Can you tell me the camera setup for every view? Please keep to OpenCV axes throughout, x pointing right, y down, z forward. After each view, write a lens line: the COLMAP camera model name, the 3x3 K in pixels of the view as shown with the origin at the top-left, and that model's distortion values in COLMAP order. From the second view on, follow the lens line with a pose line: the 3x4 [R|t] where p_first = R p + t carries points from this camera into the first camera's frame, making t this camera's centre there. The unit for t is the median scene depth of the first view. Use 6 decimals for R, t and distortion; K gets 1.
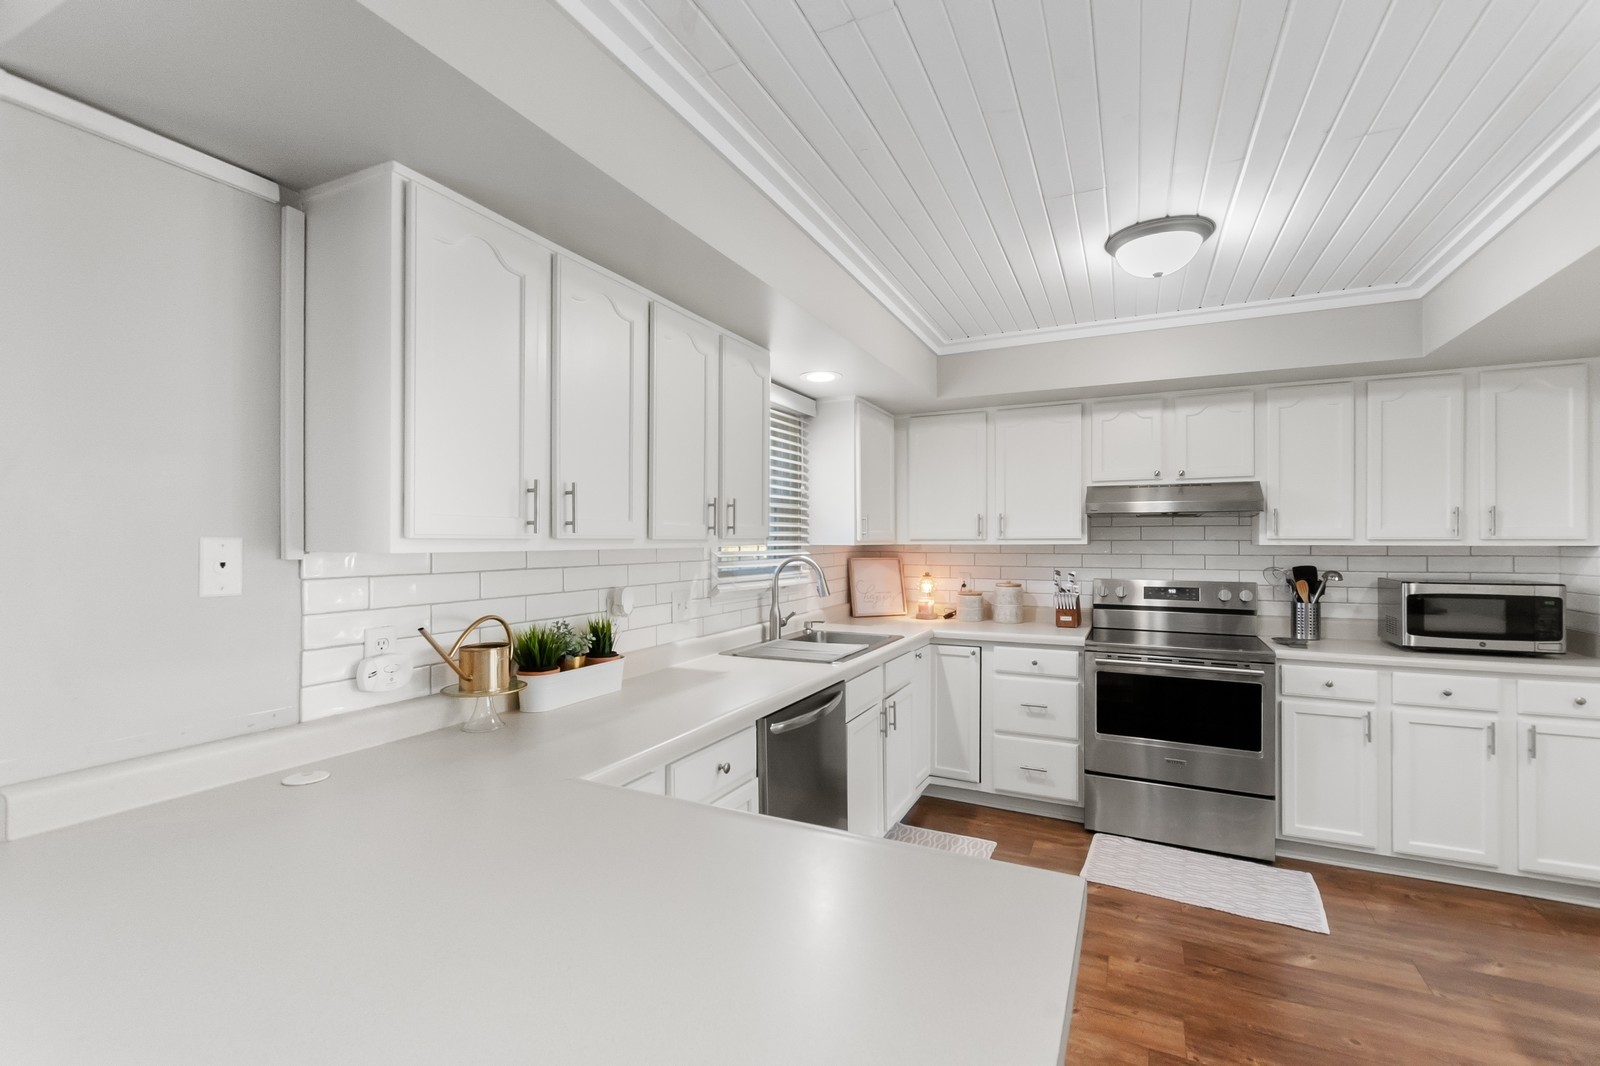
lens RADIAL K [[684.6, 0, 805.2], [0, 684.6, 536.8], [0, 0, 1]] dist [-0.001110, -0.000147]
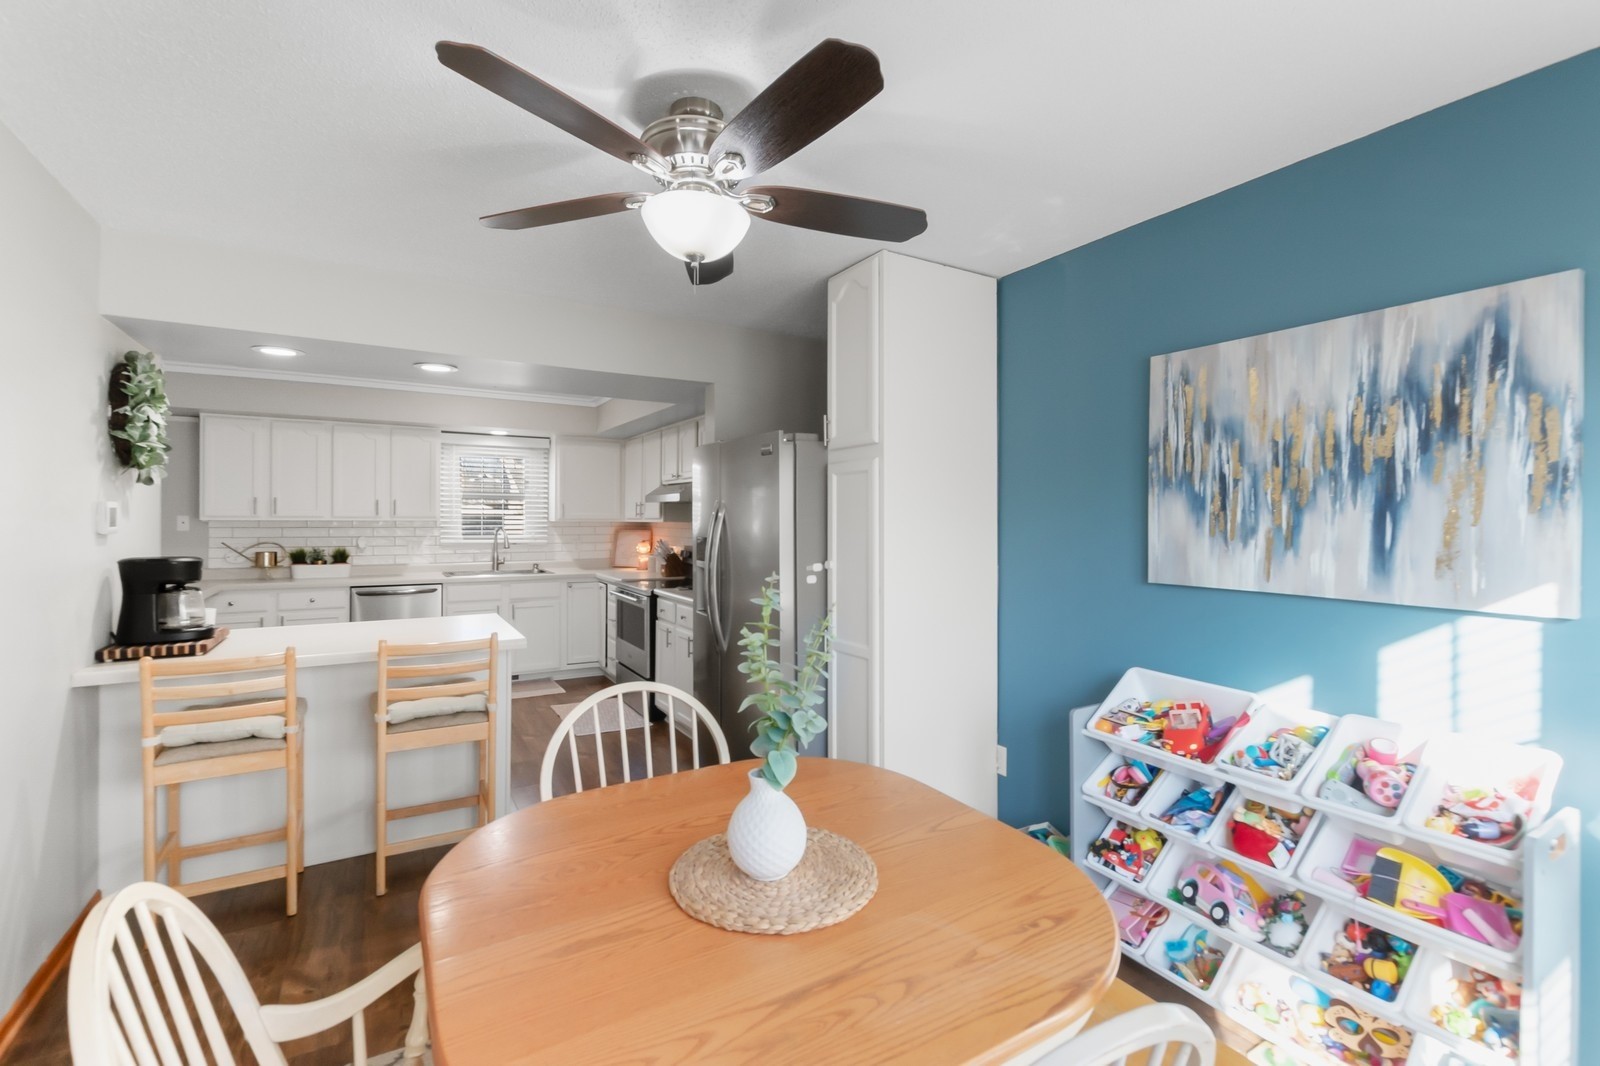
lens RADIAL K [[709.0, 0, 799.4], [0, 709.0, 516.4], [0, 0, 1]] dist [0.013701, 0.000102]
pose [[0.830714, 0.004145, -0.556685, 1.786241], [-0.004719, 0.999989, 0.000404, -0.005074], [0.556680, 0.002292, 0.830724, -0.176888]]
